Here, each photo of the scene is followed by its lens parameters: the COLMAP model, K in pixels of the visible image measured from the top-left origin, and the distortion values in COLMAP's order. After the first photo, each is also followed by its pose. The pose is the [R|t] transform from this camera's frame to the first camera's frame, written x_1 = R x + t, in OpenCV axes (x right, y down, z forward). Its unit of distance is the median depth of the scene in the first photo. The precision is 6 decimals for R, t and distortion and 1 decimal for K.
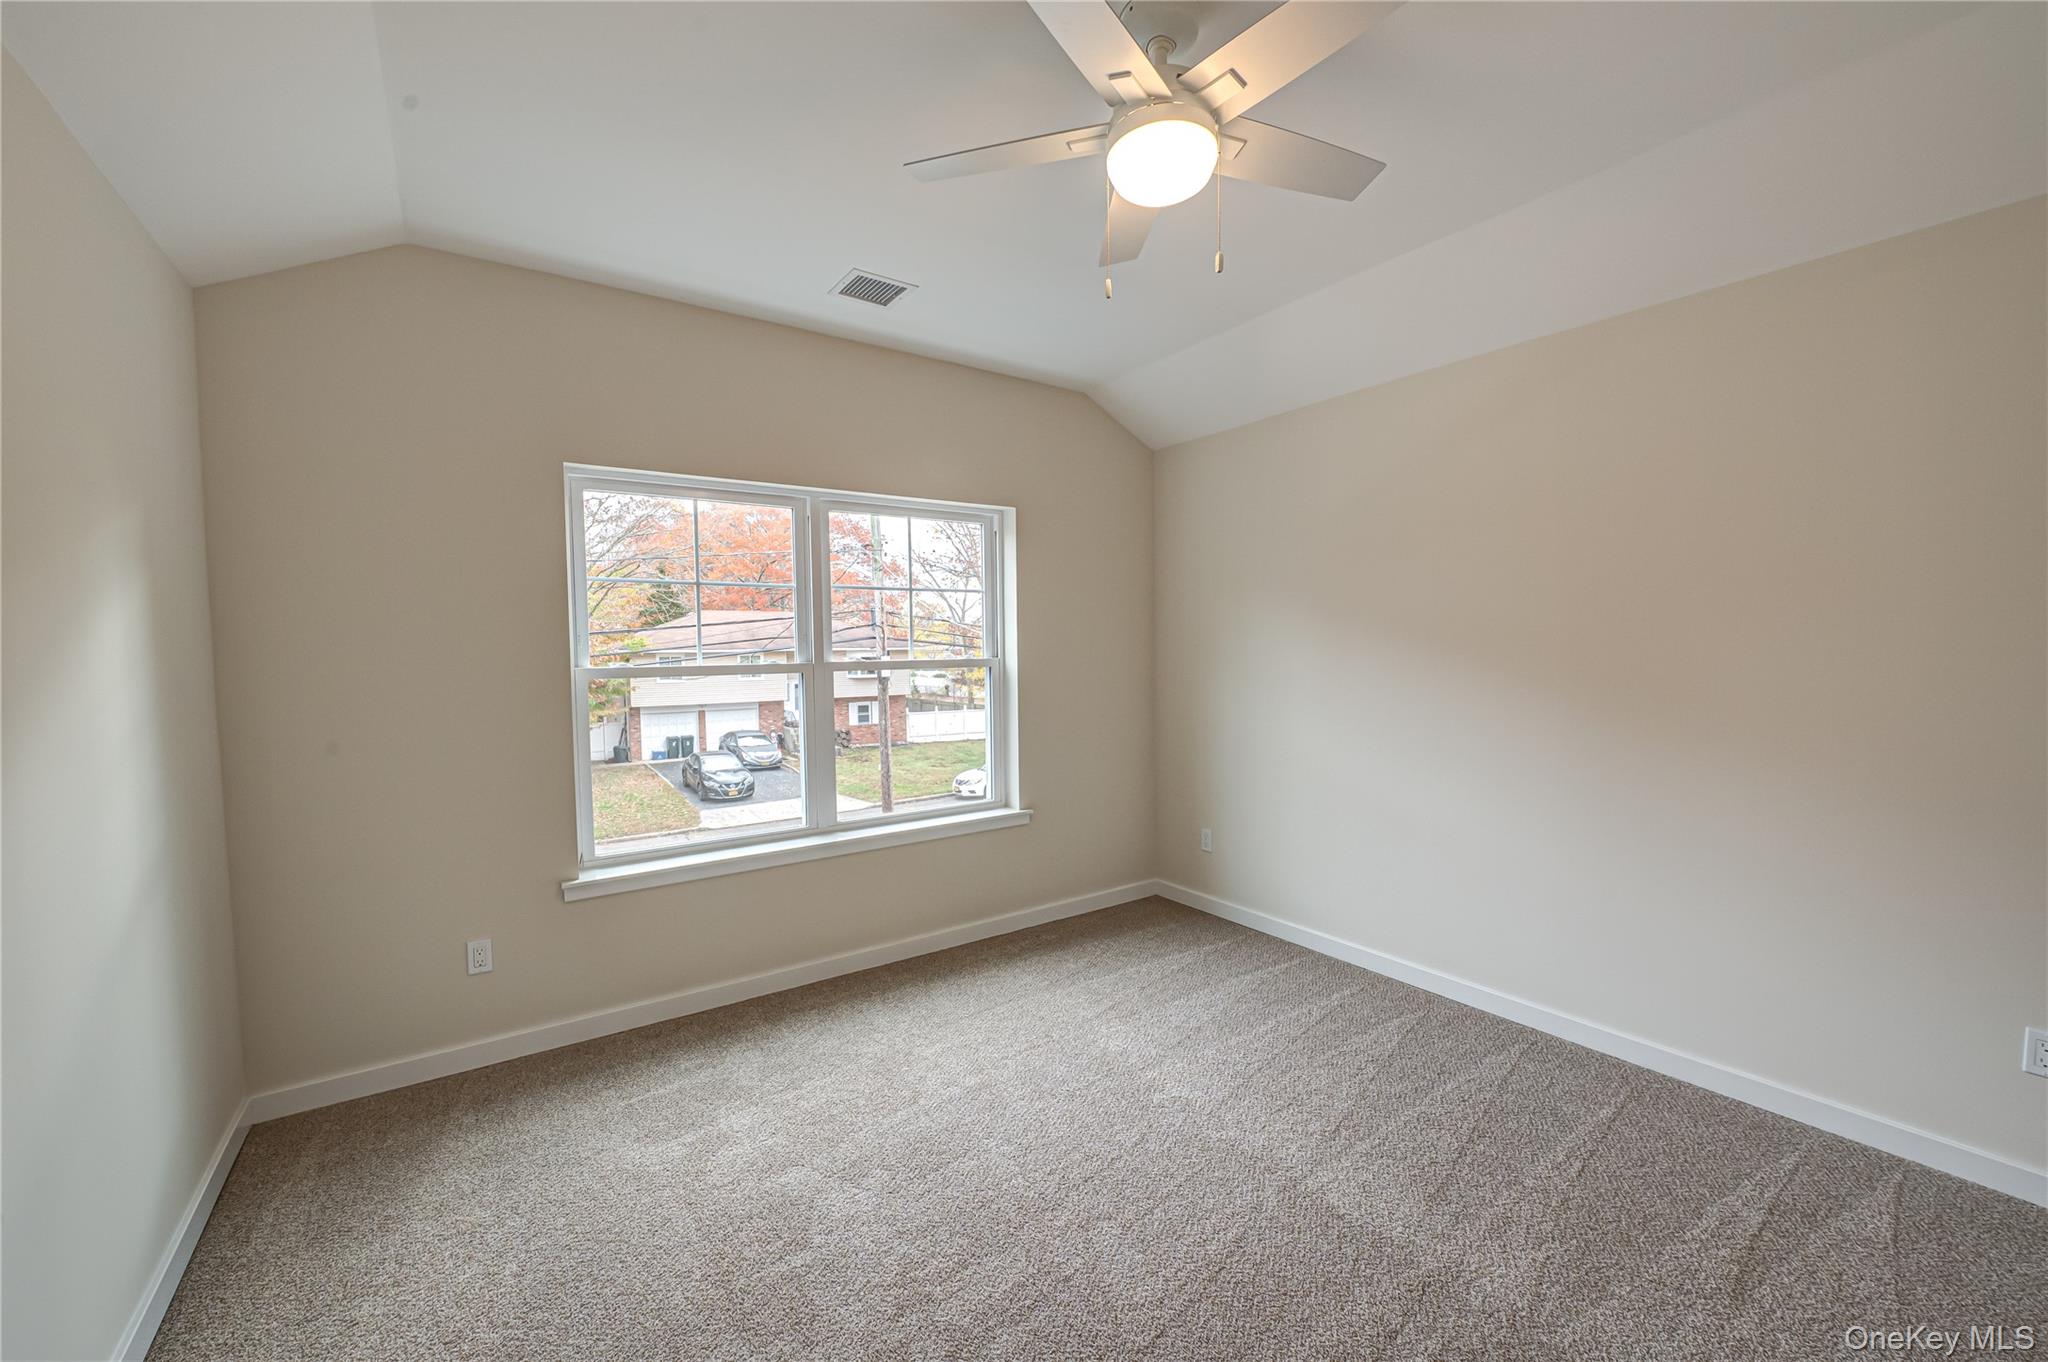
lens RADIAL K [[813.7, 0, 1024.0], [0, 813.7, 681.0], [0, 0, 1]] dist [-0.002940, -0.000218]
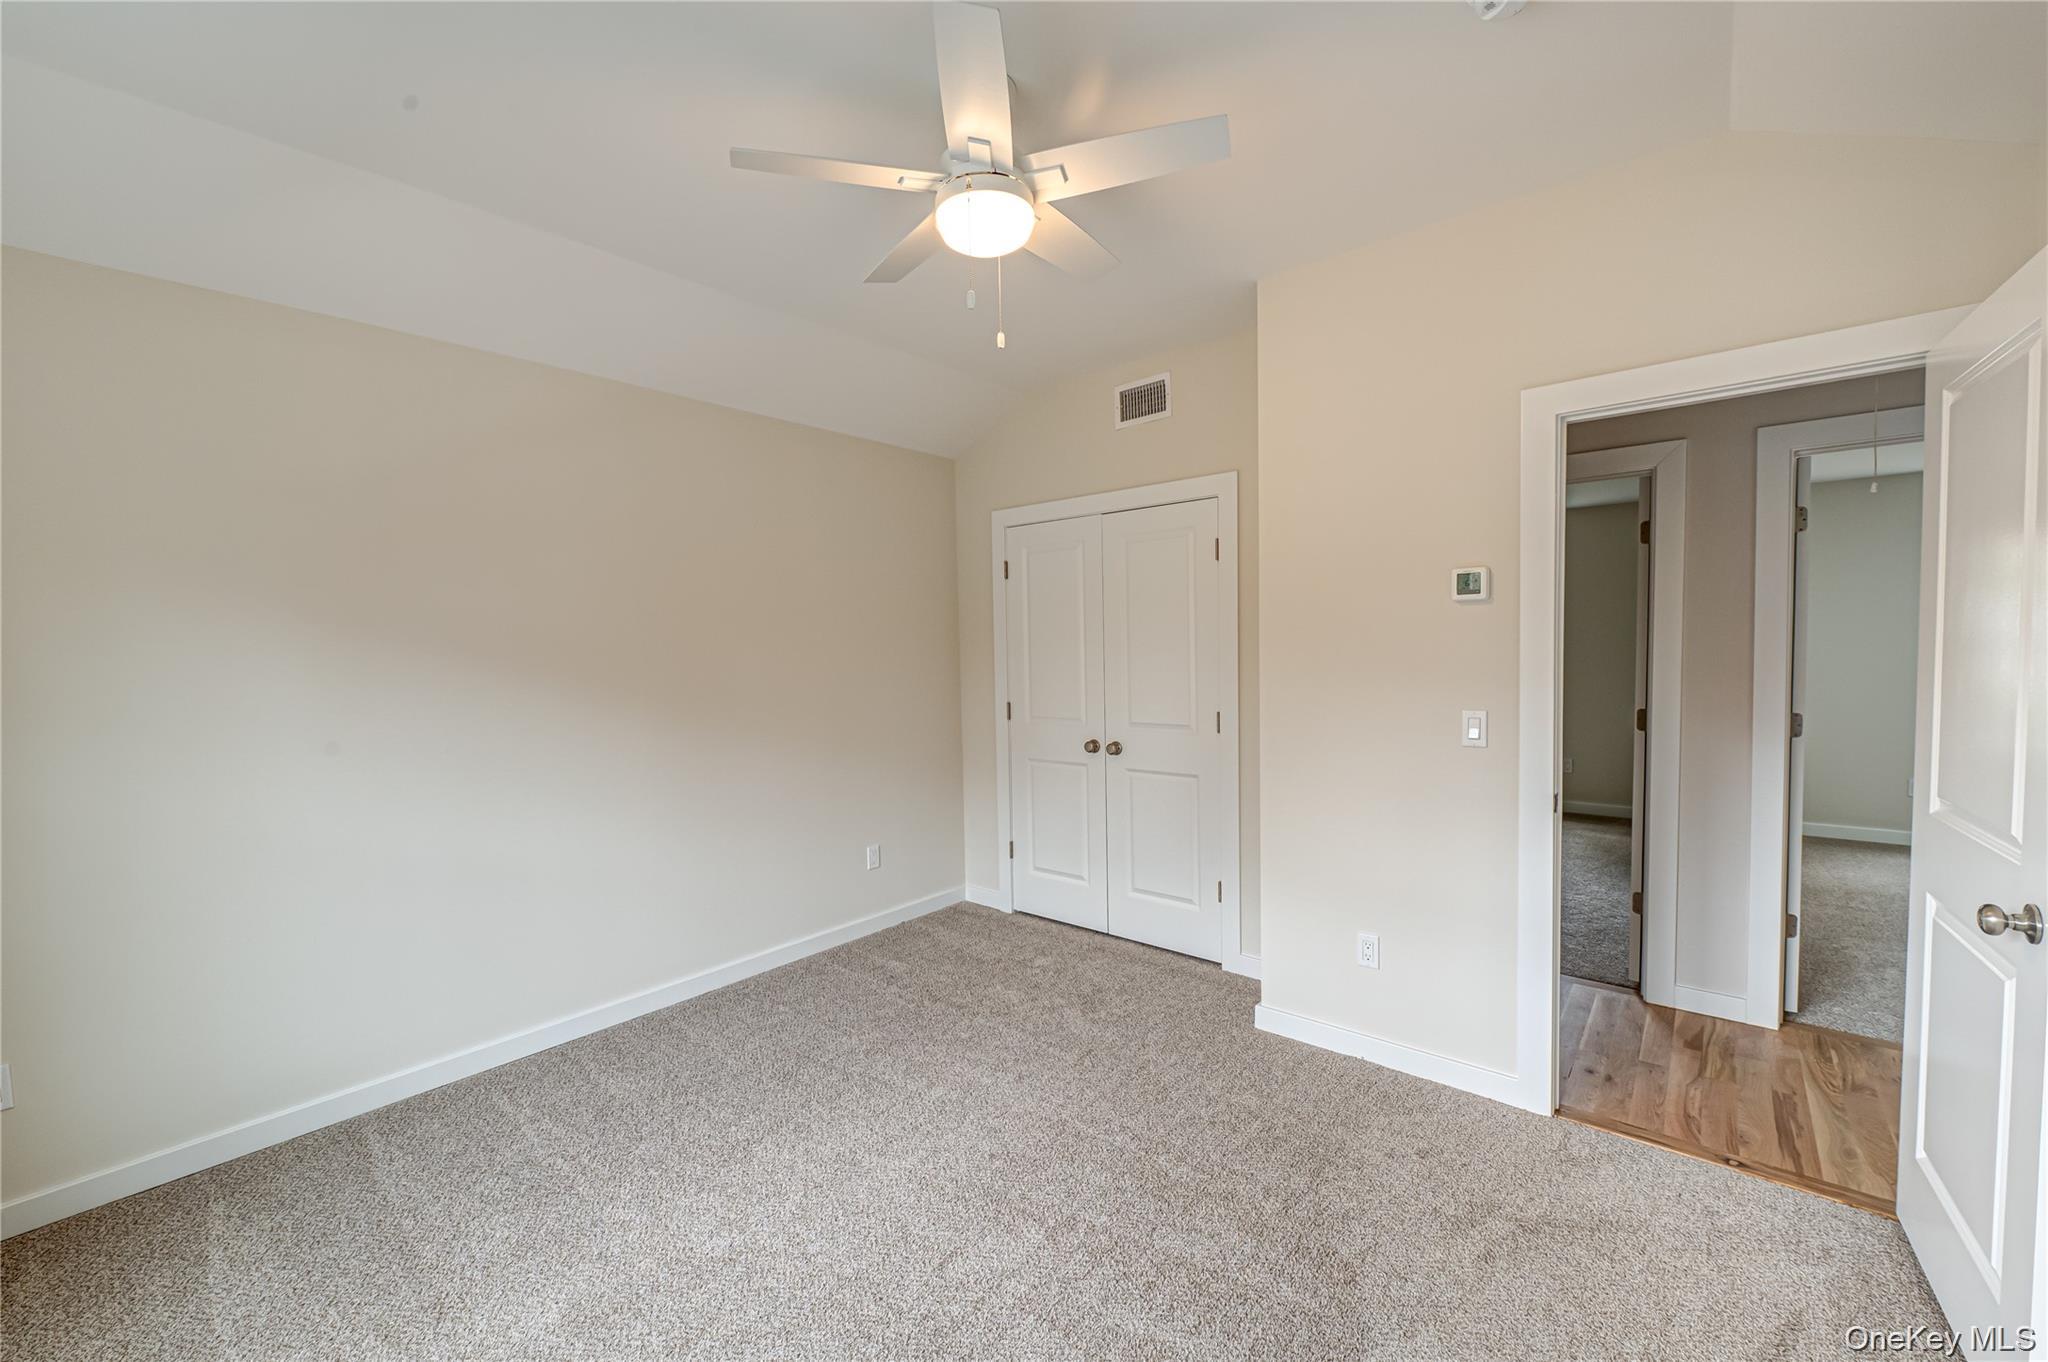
lens RADIAL K [[813.7, 0, 1024.0], [0, 813.7, 681.0], [0, 0, 1]] dist [-0.002940, -0.000218]
pose [[-0.310659, -0.001660, 0.950520, -0.719259], [0.052706, 0.998430, 0.018969, -0.024066], [-0.949059, 0.055991, -0.310084, 1.018847]]
